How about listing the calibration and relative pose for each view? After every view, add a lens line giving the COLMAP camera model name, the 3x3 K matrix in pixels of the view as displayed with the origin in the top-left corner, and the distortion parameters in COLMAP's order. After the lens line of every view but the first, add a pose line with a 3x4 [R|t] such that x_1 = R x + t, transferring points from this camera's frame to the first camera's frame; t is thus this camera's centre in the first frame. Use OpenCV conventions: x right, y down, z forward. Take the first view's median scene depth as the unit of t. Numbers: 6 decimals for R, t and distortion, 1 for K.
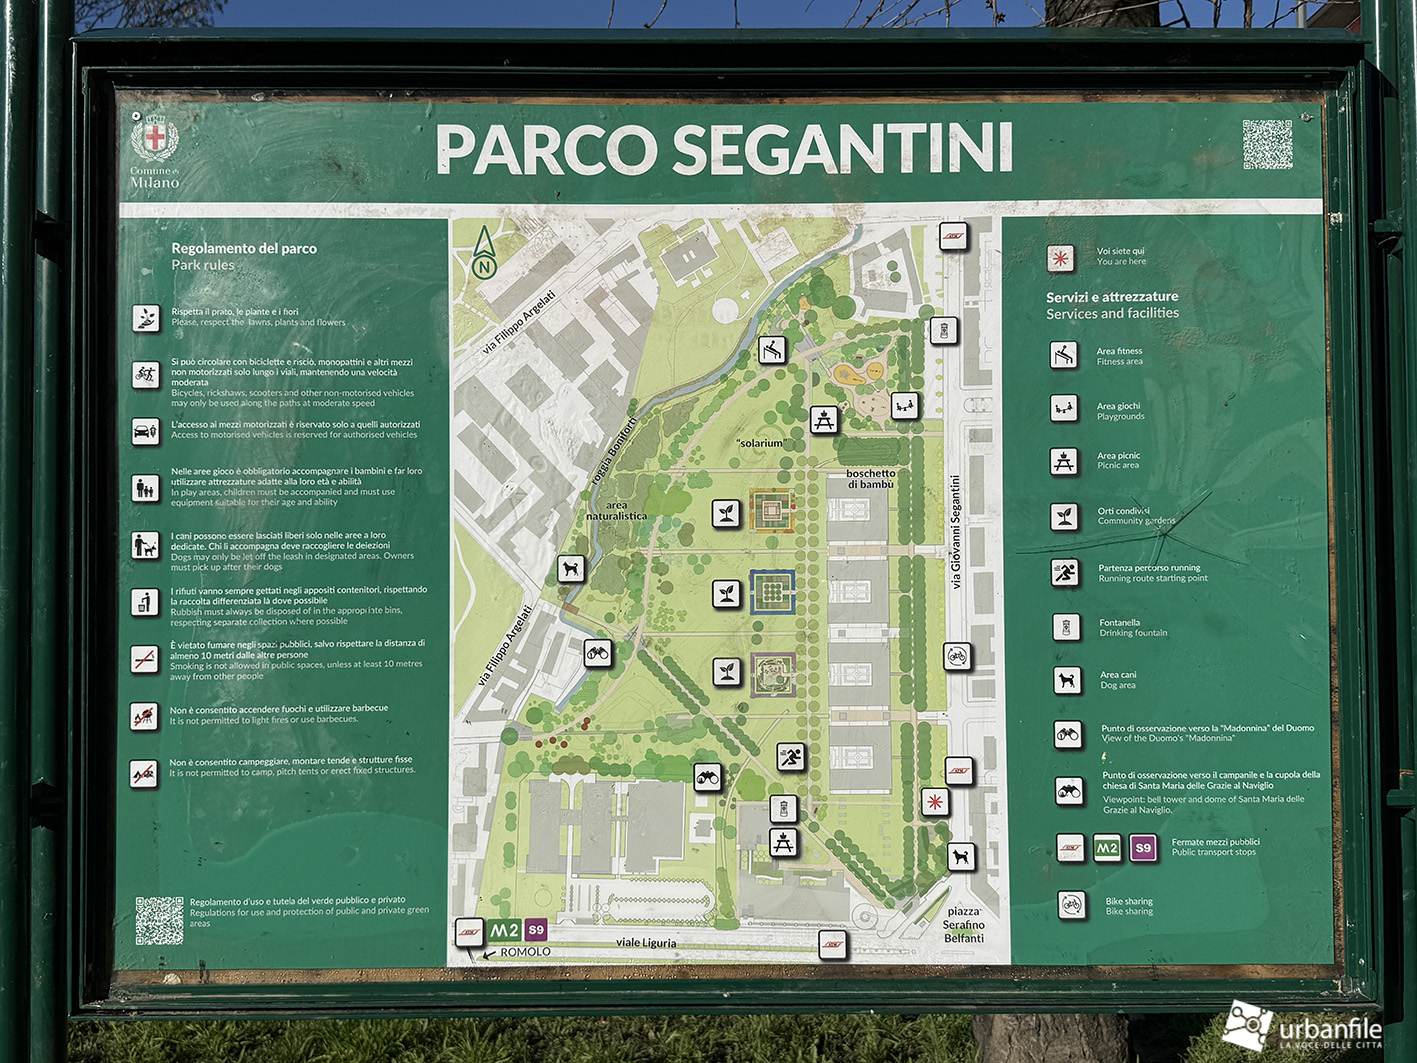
lens RADIAL K [[1403.8, 0, 709.3], [0, 1403.8, 531.1], [0, 0, 1]] dist [0.106408, 0.000000]
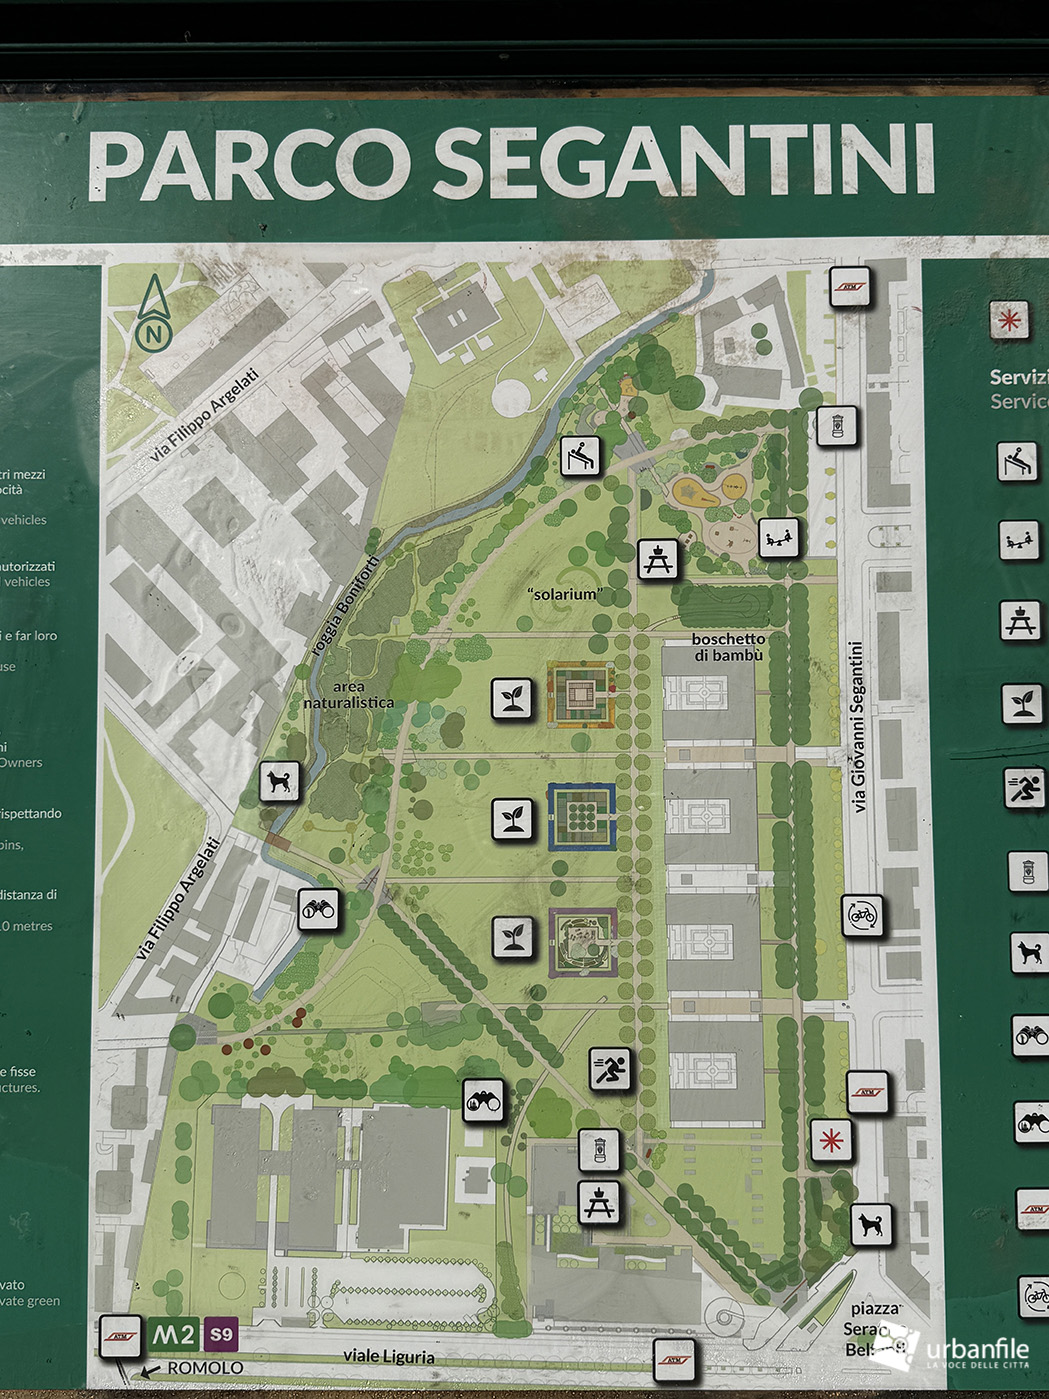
lens RADIAL K [[1386.0, 0, 528.8], [0, 1386.0, 695.6], [0, 0, 1]] dist [0.106408, 0.000000]
pose [[0.999776, 0.000643, 0.021135, 0.005959], [-0.000137, 0.999713, -0.023956, 0.001745], [-0.021145, 0.023947, 0.999490, 0.339134]]
